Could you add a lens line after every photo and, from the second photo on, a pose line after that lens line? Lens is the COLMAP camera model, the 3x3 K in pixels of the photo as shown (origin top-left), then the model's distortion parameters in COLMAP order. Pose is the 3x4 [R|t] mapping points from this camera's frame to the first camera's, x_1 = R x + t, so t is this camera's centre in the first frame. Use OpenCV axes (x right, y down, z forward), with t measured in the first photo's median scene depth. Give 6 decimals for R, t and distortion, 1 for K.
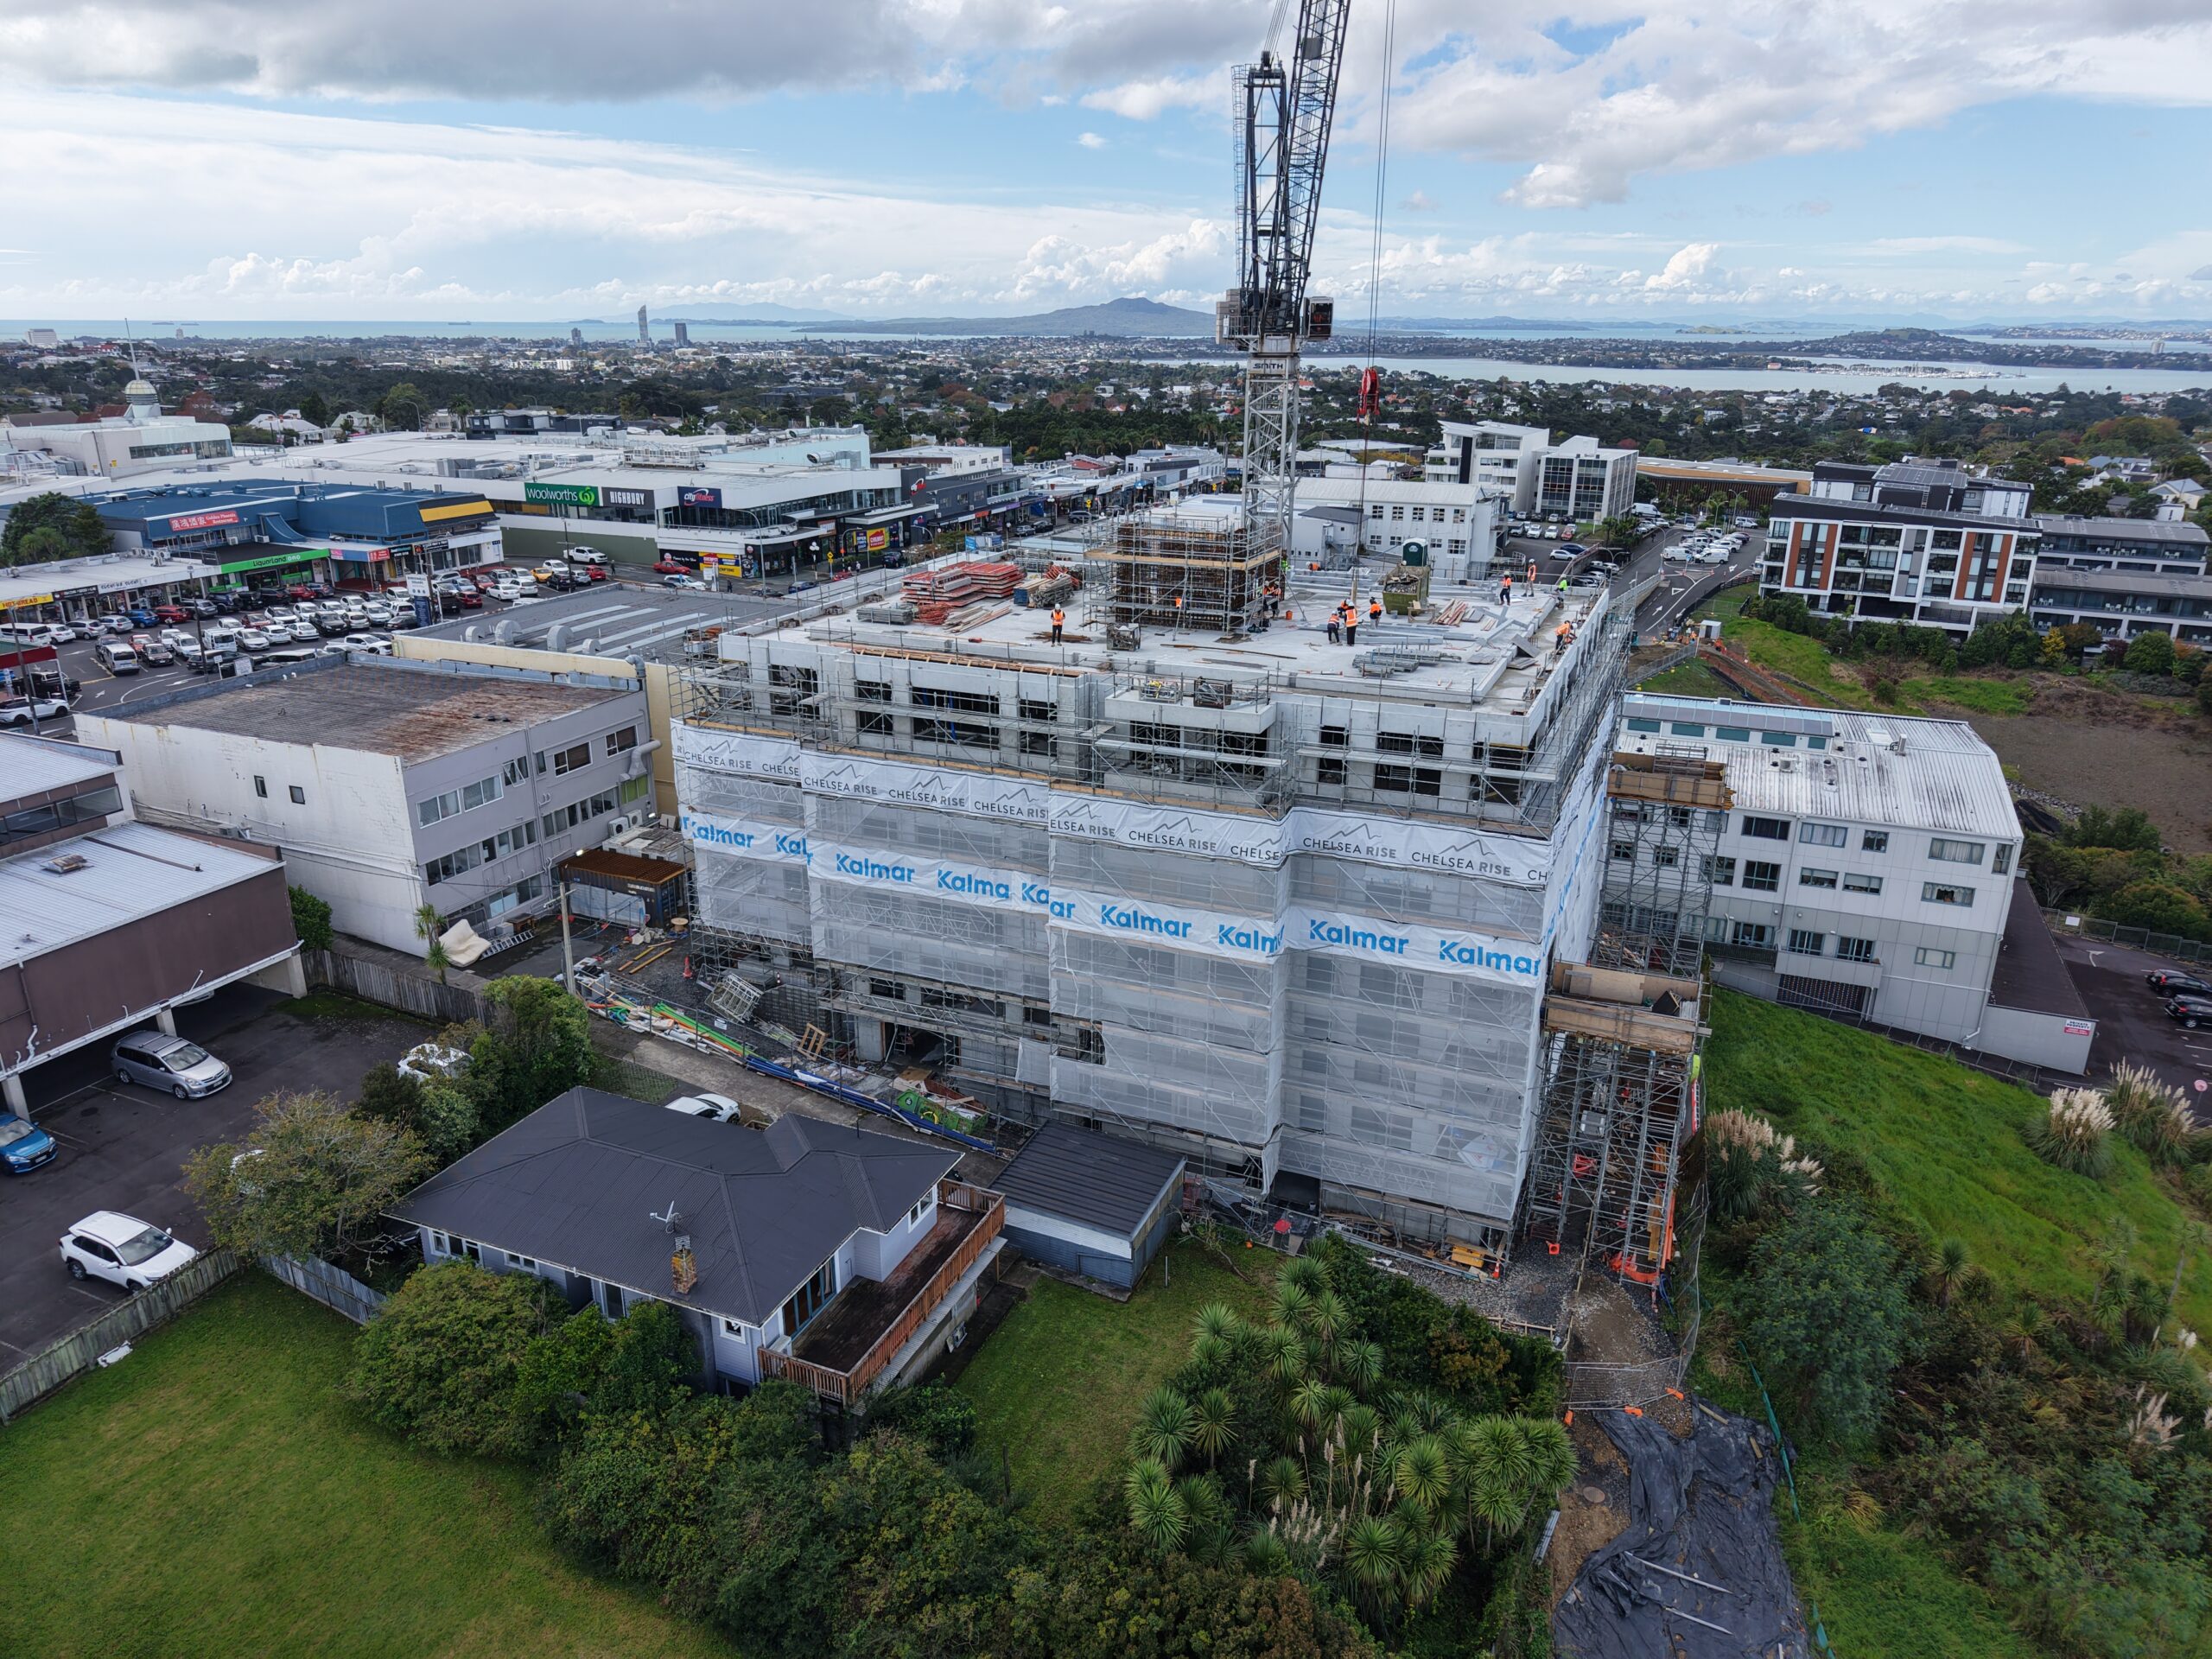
lens RADIAL K [[1482.9, 0, 1103.5], [0, 1482.9, 827.4], [0, 0, 1]] dist [0.031293, -0.037001]
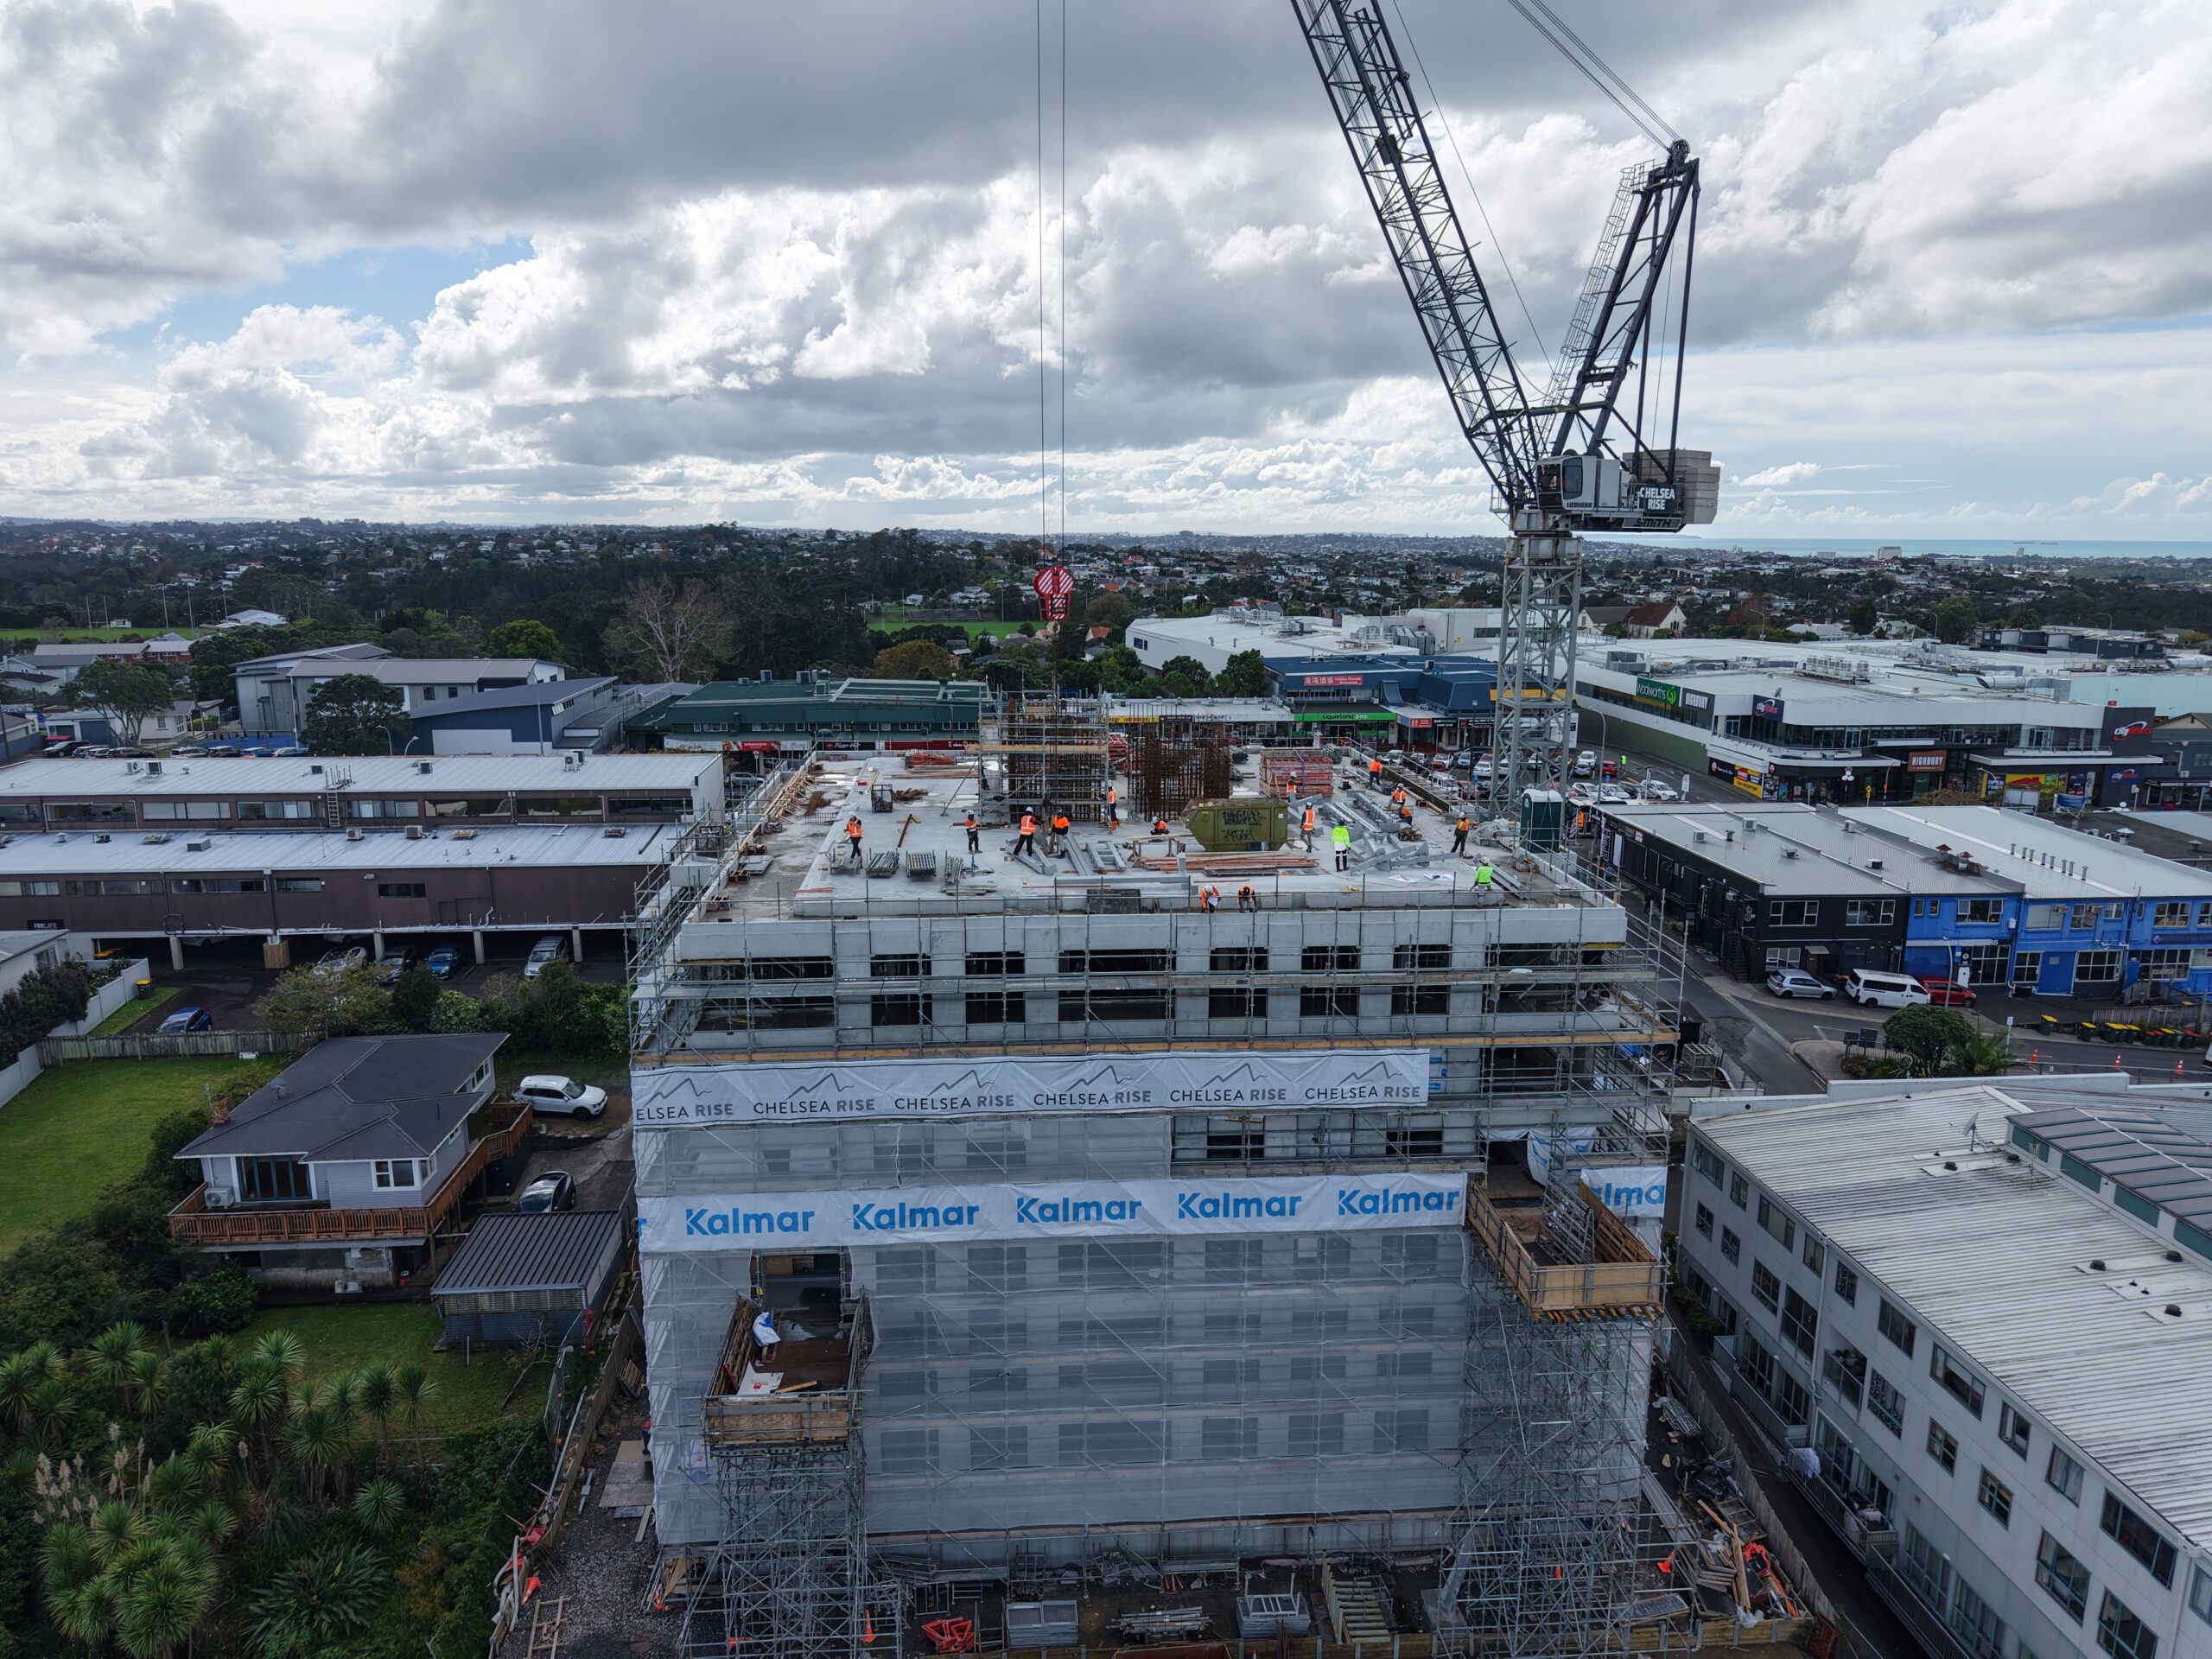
lens RADIAL K [[1482.9, 0, 1107.4], [0, 1482.9, 834.2], [0, 0, 1]] dist [0.031293, -0.037001]
pose [[0.468074, 0.174362, -0.866317, 0.338159], [-0.287563, 0.957037, 0.037250, -0.067053], [0.835592, 0.231685, 0.498104, 0.233177]]
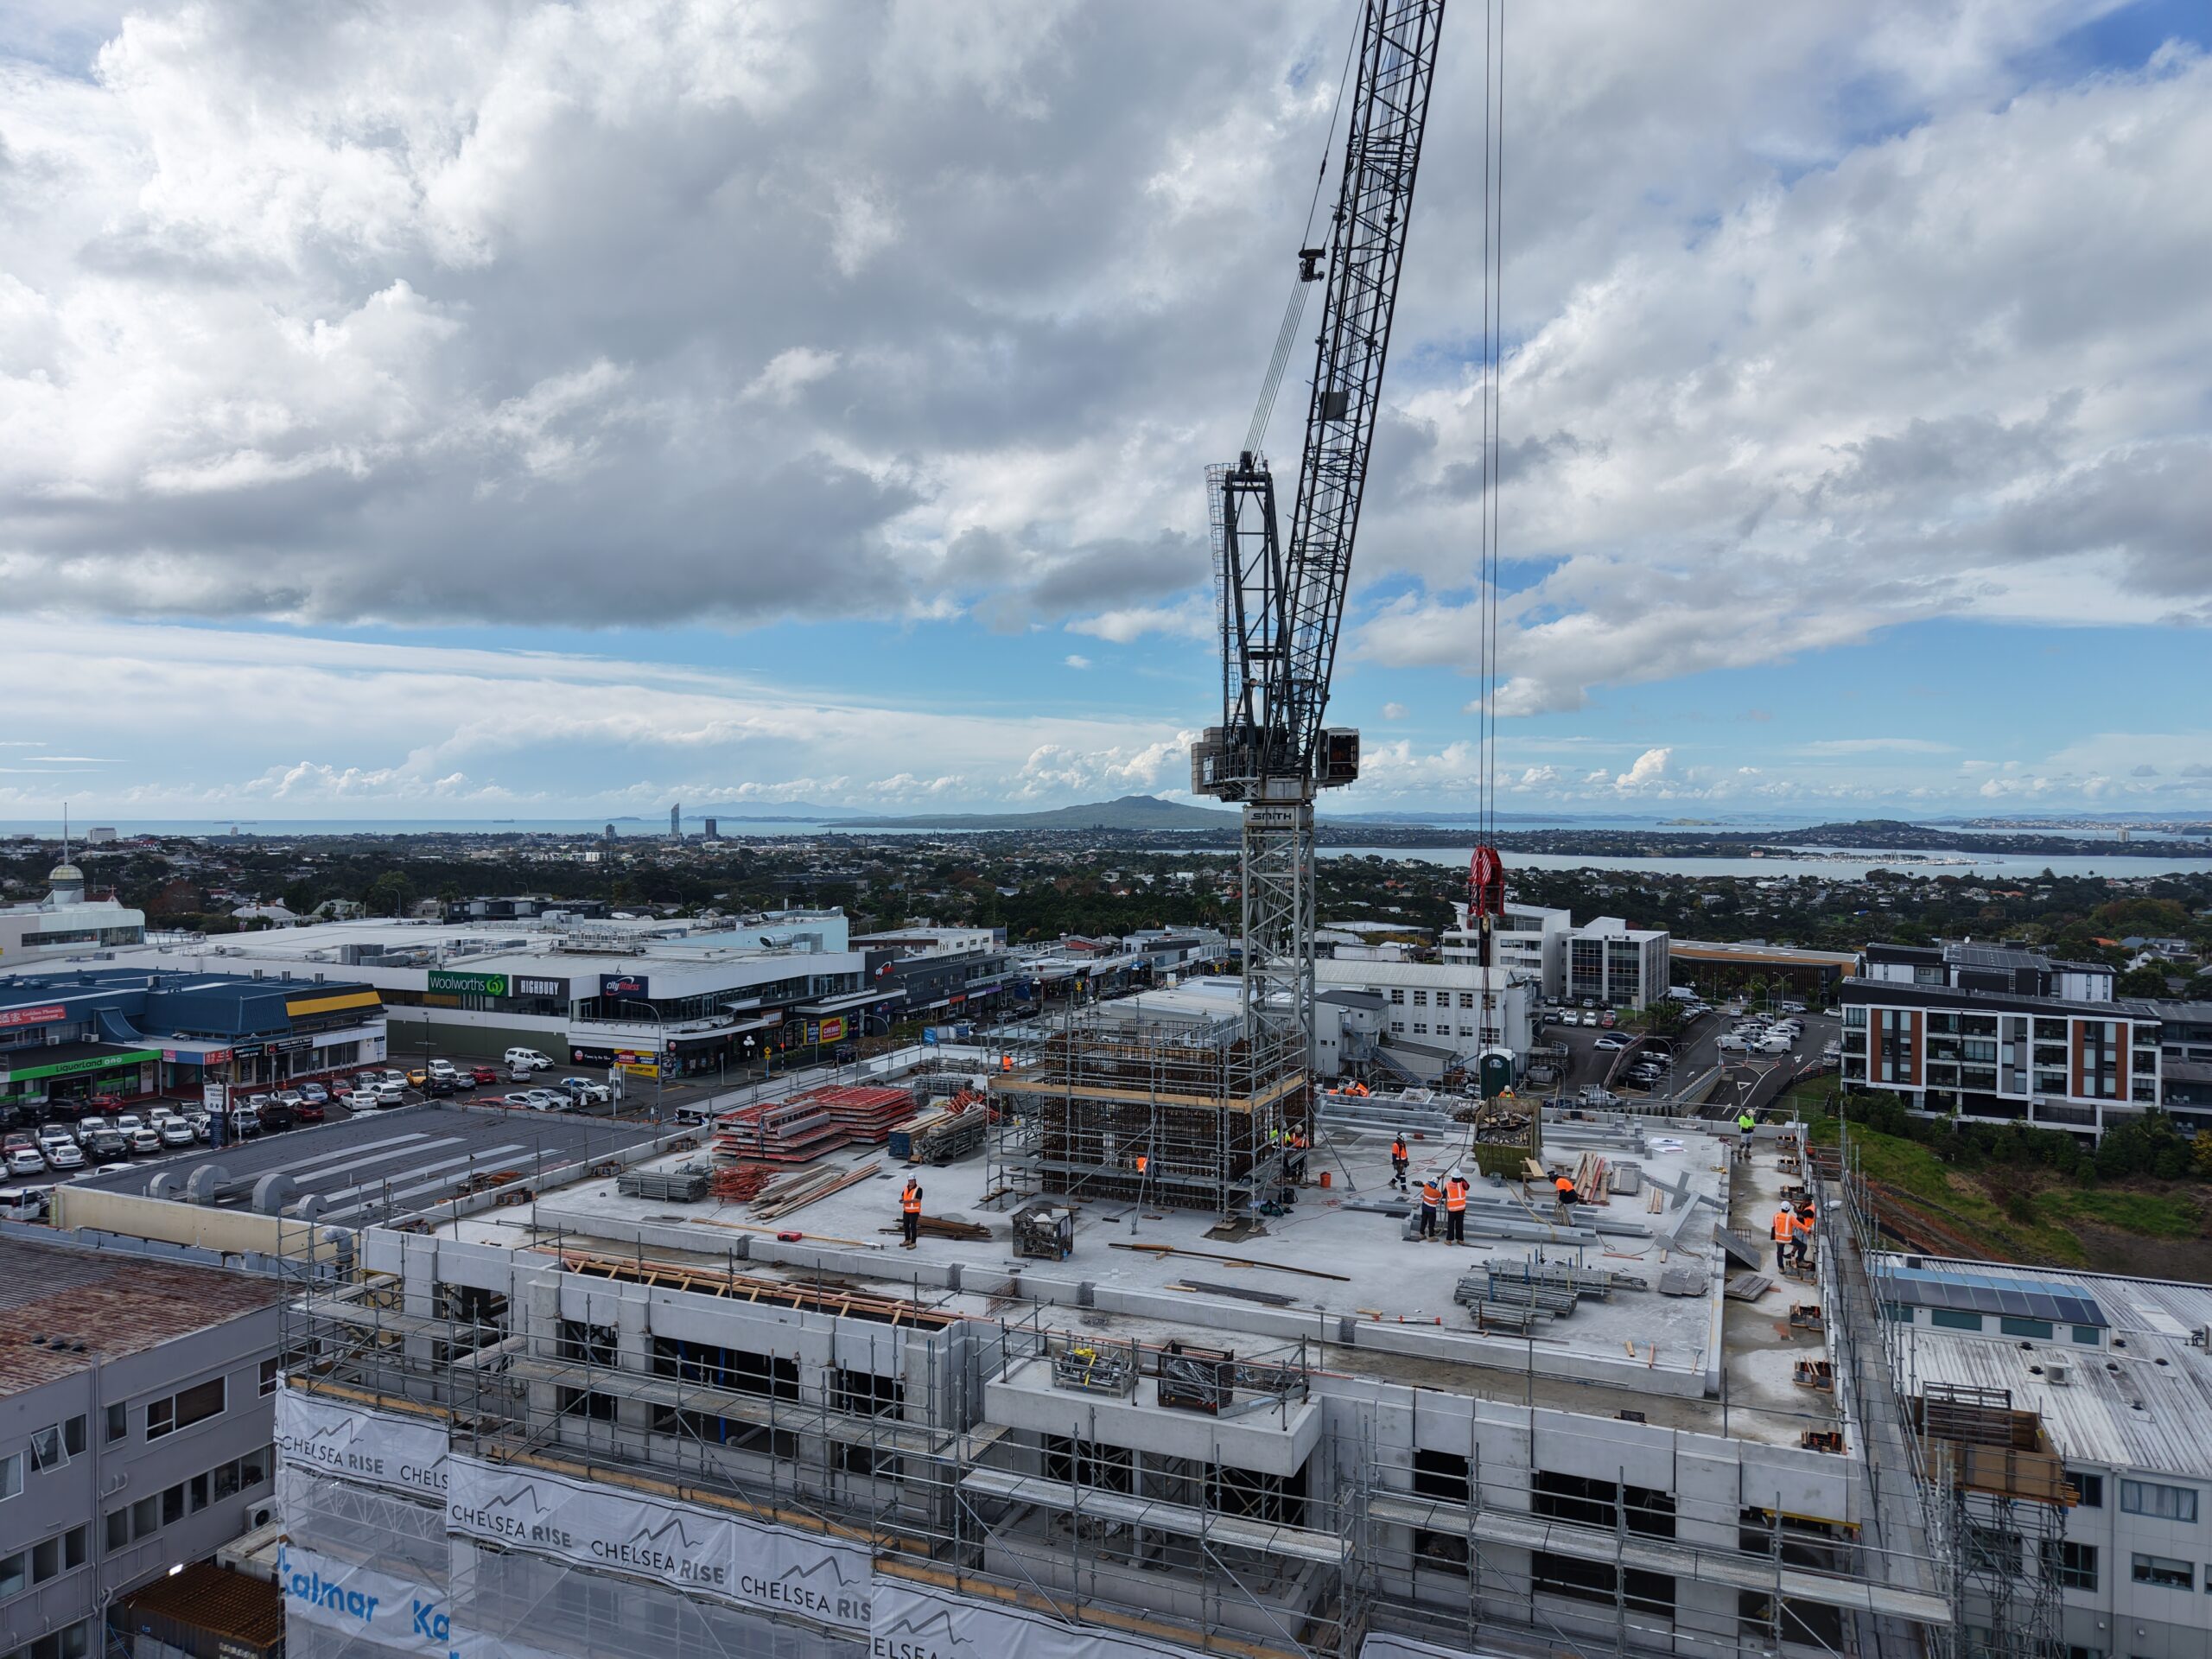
lens RADIAL K [[1482.9, 0, 1102.3], [0, 1482.9, 813.8], [0, 0, 1]] dist [0.031293, -0.037001]
pose [[0.999972, -0.004300, -0.006162, 0.014786], [0.002077, 0.946264, -0.323389, -0.034720], [0.007222, 0.323367, 0.946246, 0.145314]]
